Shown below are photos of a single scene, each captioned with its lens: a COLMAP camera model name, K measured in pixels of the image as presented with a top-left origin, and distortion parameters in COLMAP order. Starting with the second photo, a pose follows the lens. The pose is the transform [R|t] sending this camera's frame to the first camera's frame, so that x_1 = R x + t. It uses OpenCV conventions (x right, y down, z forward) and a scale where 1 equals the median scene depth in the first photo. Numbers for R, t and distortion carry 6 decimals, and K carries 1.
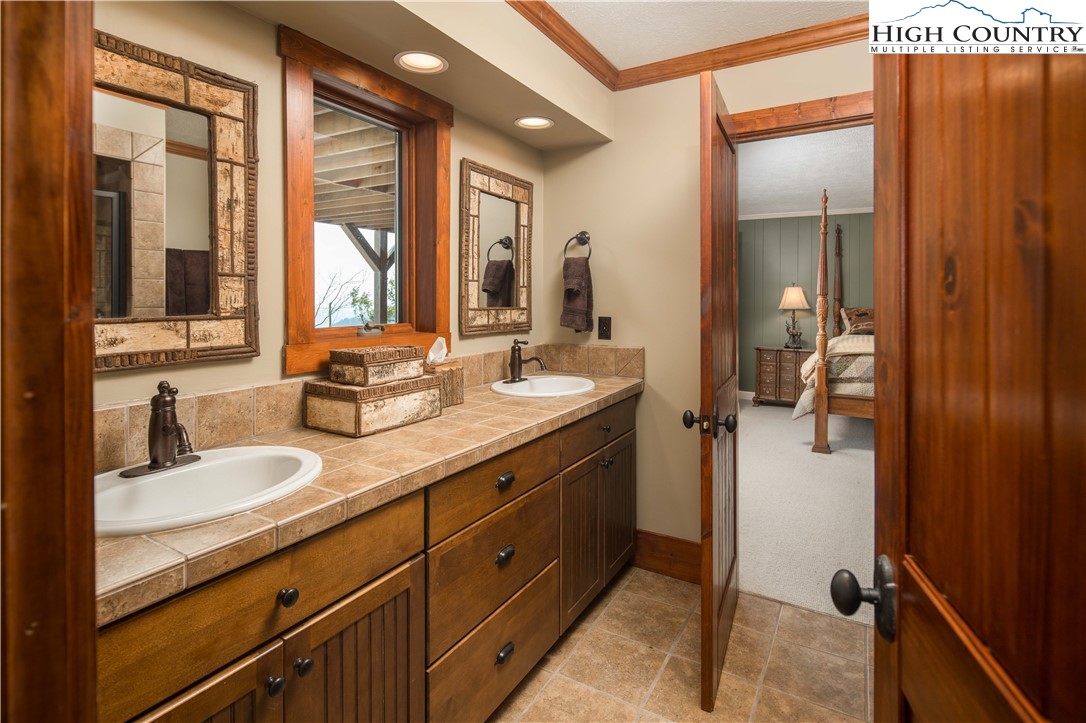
lens RADIAL K [[557.0, 0, 539.4], [0, 557.0, 300.3], [0, 0, 1]] dist [0.006065, -0.002572]
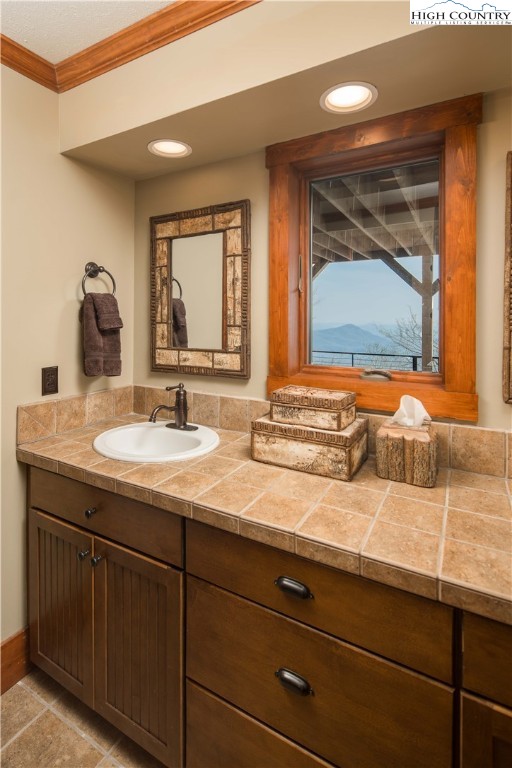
lens RADIAL K [[393.9, 0, 285.2], [0, 393.9, 314.1], [0, 0, 1]] dist [0.006065, -0.002572]
pose [[0.011401, -0.000933, -0.999935, 0.576734], [-0.005594, 0.999984, -0.000997, -0.077803], [0.999919, 0.005605, 0.011395, 1.124889]]
